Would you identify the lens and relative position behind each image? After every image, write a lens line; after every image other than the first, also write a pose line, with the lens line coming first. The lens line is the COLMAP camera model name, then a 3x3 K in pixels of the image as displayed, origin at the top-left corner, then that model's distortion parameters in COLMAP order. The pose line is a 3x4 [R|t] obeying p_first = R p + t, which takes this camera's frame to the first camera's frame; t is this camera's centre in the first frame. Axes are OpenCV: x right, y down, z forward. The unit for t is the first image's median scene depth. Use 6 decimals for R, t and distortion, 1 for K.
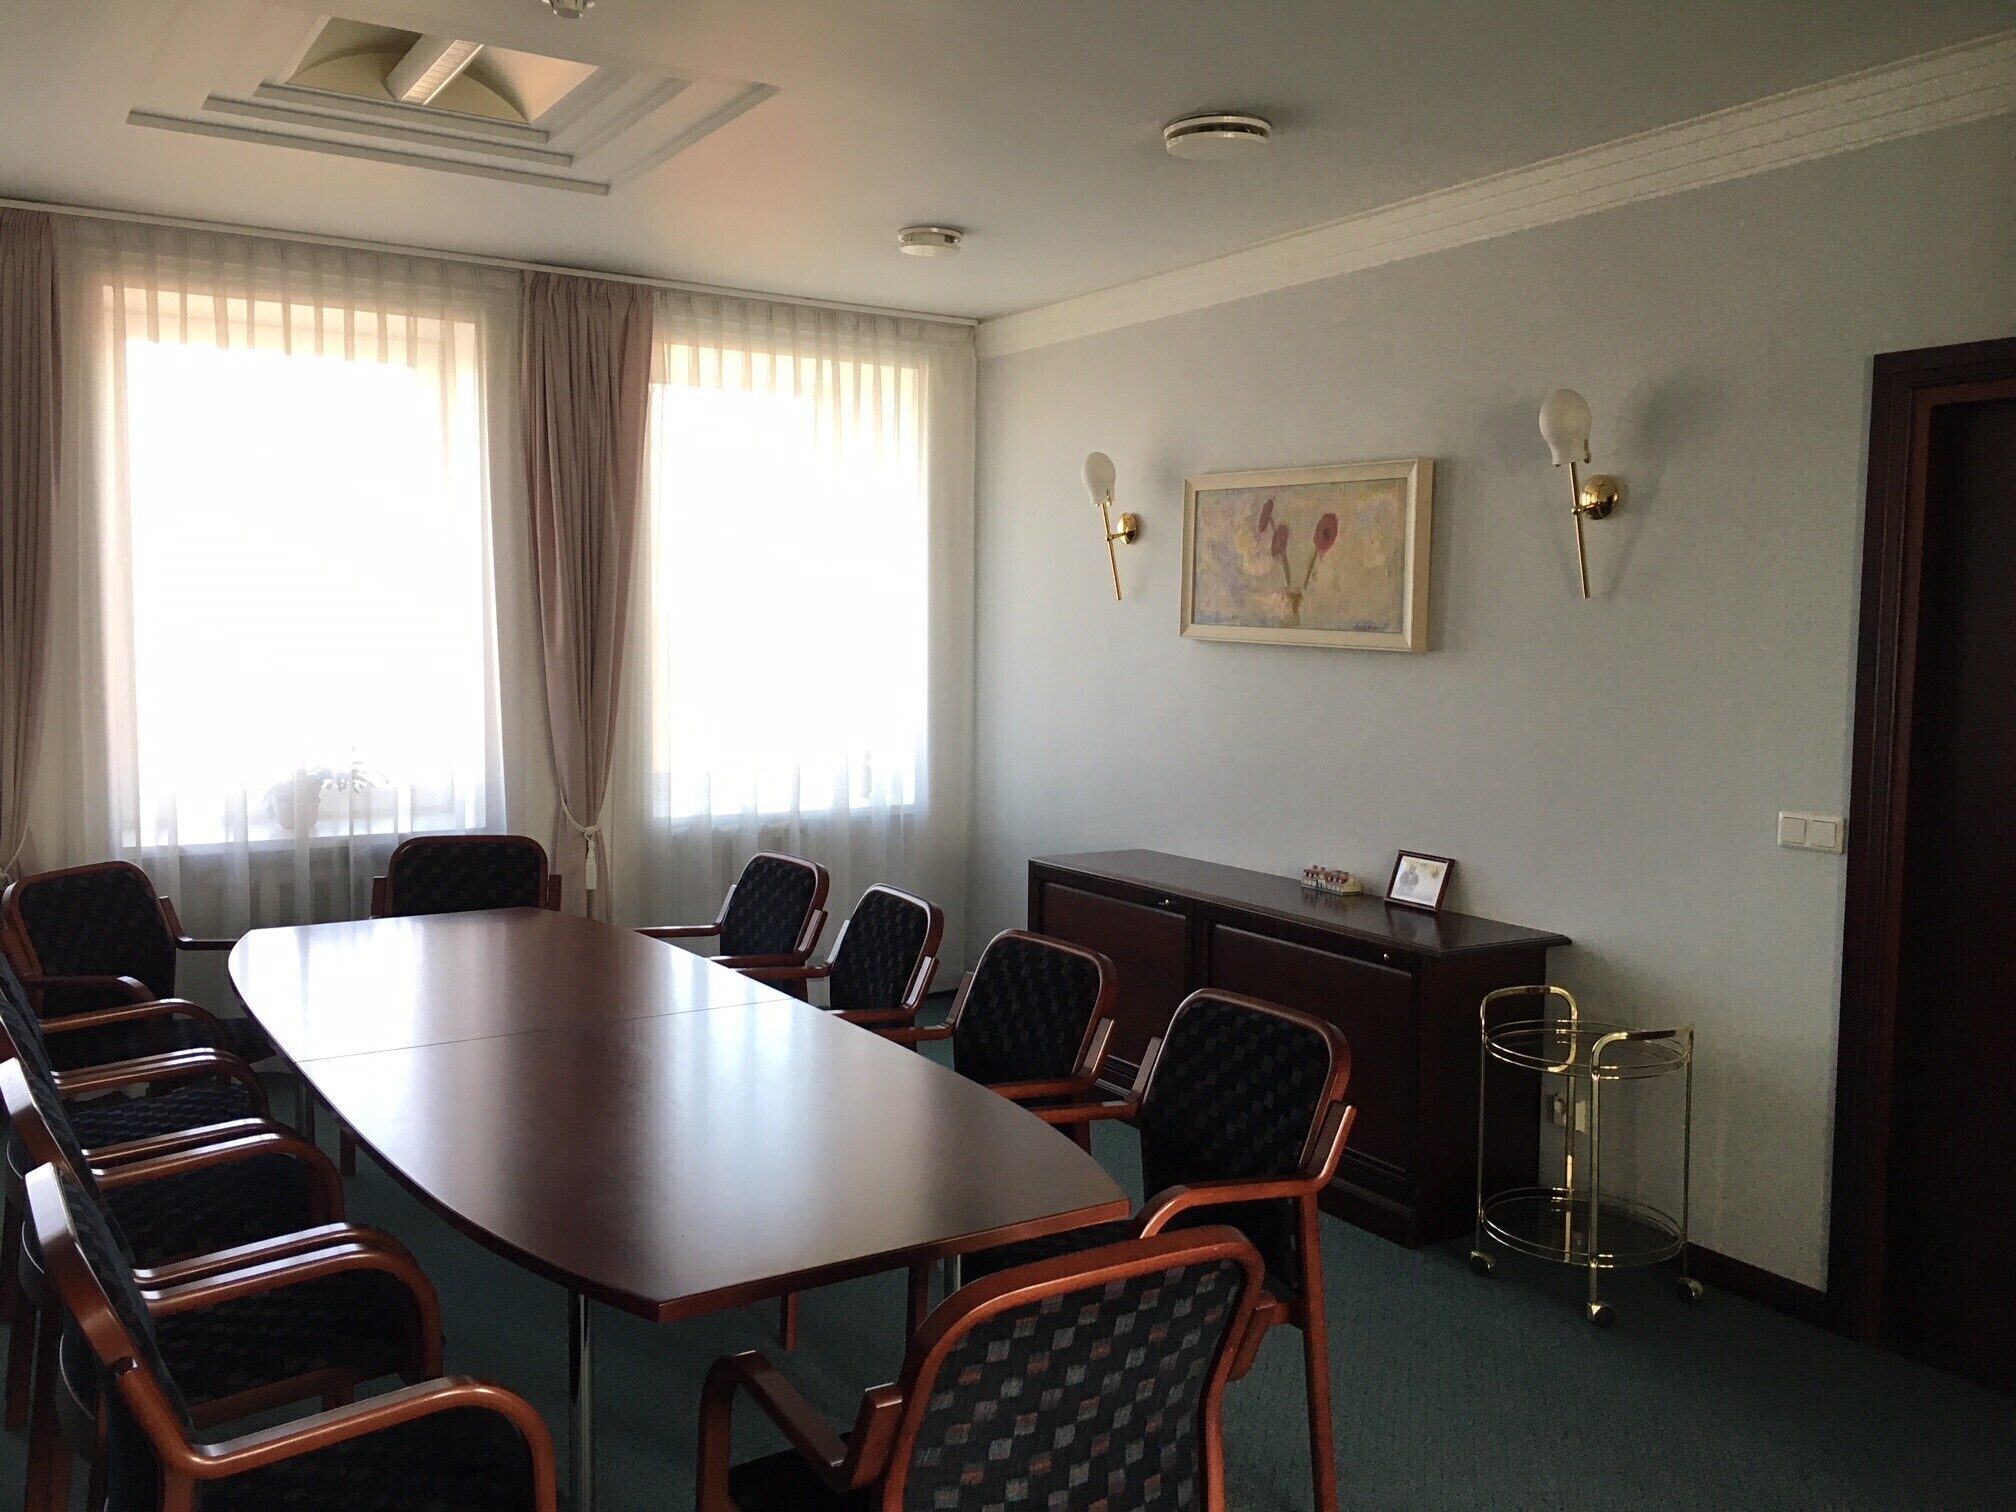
lens RADIAL K [[1706.8, 0, 1008.8], [0, 1706.8, 752.4], [0, 0, 1]] dist [0.054654, -0.042244]
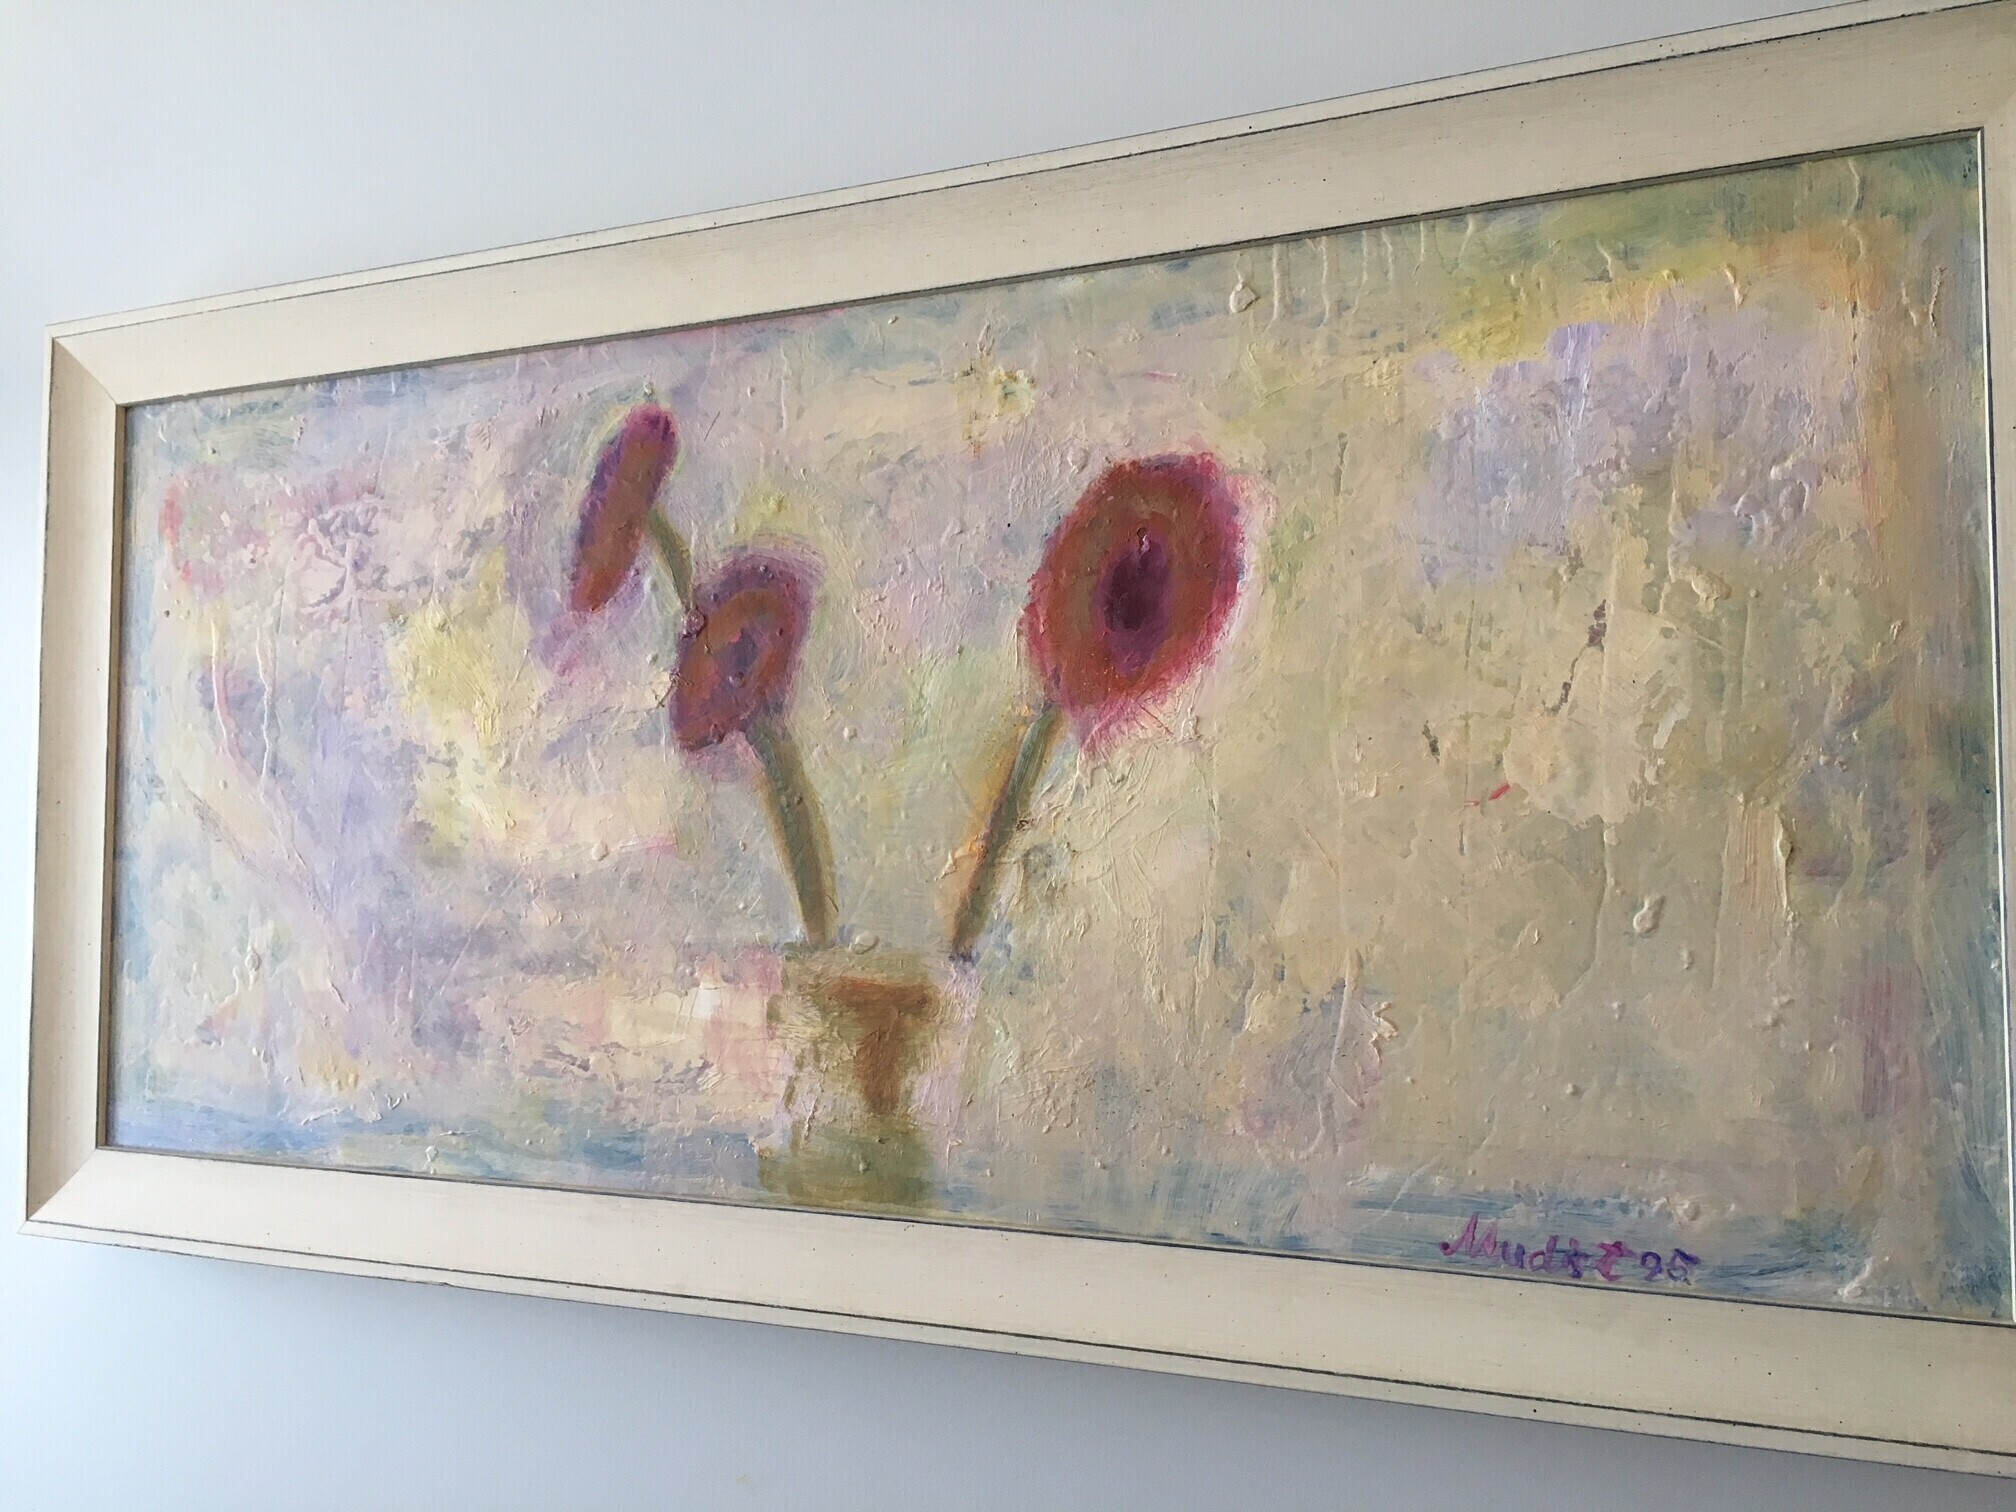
lens RADIAL K [[1706.8, 0, 1008.0], [0, 1706.8, 756.7], [0, 0, 1]] dist [0.054654, -0.042244]
pose [[0.818304, 0.010266, 0.574694, 0.086029], [0.072224, 0.990079, -0.120527, -0.091752], [-0.570230, 0.140135, 0.809444, 0.844682]]
